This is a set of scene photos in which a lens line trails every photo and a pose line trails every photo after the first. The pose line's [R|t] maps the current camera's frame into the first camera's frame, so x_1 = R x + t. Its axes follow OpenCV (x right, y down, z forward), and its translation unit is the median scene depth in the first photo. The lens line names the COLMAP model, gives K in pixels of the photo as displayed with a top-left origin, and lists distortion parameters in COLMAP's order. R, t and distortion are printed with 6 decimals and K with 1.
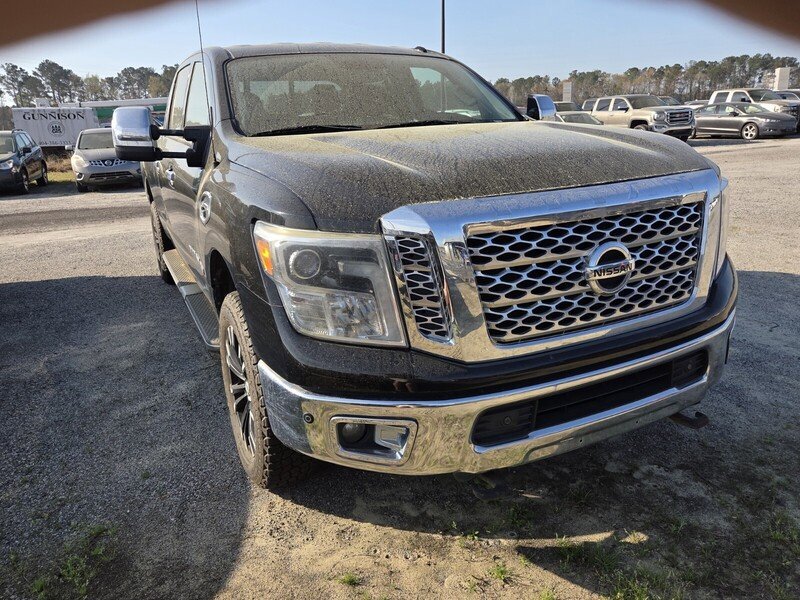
lens RADIAL K [[596.2, 0, 400.0], [0, 596.2, 300.0], [0, 0, 1]] dist [0.035342, -0.005937]
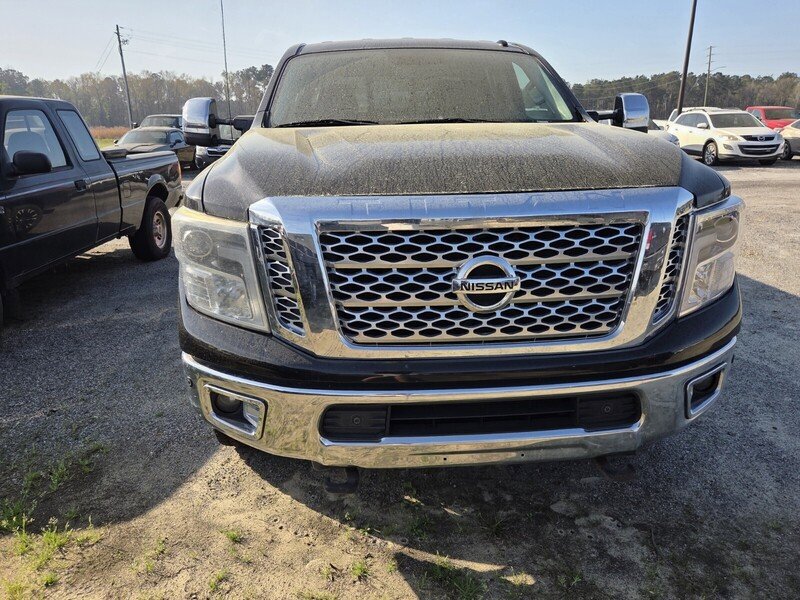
lens RADIAL K [[596.9, 0, 400.2], [0, 596.9, 321.1], [0, 0, 1]] dist [0.057091, -0.041761]
pose [[0.928905, 0.147137, -0.339833, 0.477304], [-0.134658, 0.989064, 0.060157, -0.029186], [0.344968, -0.010119, 0.938560, 0.068226]]
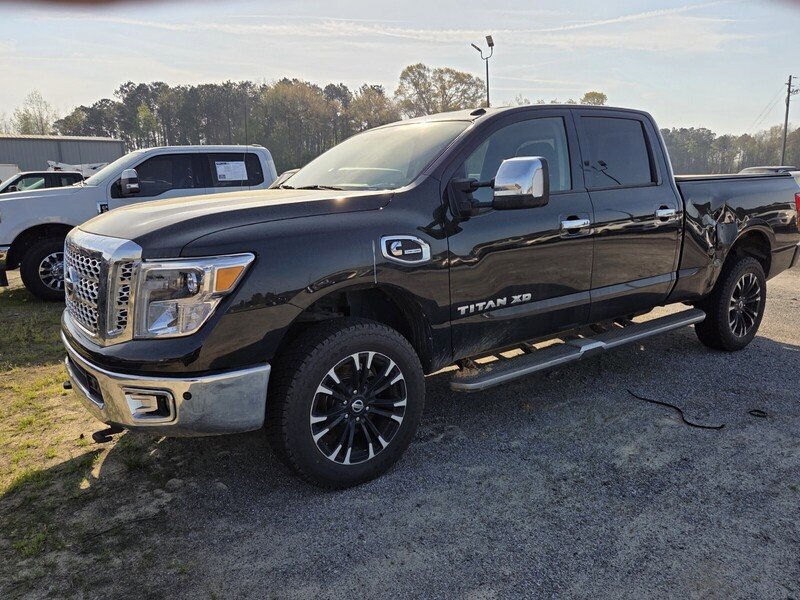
lens RADIAL K [[611.6, 0, 400.0], [0, 611.6, 300.0], [0, 0, 1]] dist [0.038311, 0.000342]
pose [[0.161661, 0.225617, -0.960709, 1.813690], [-0.277767, 0.944559, 0.175084, -0.473560], [0.946948, 0.238549, 0.215367, 1.287562]]
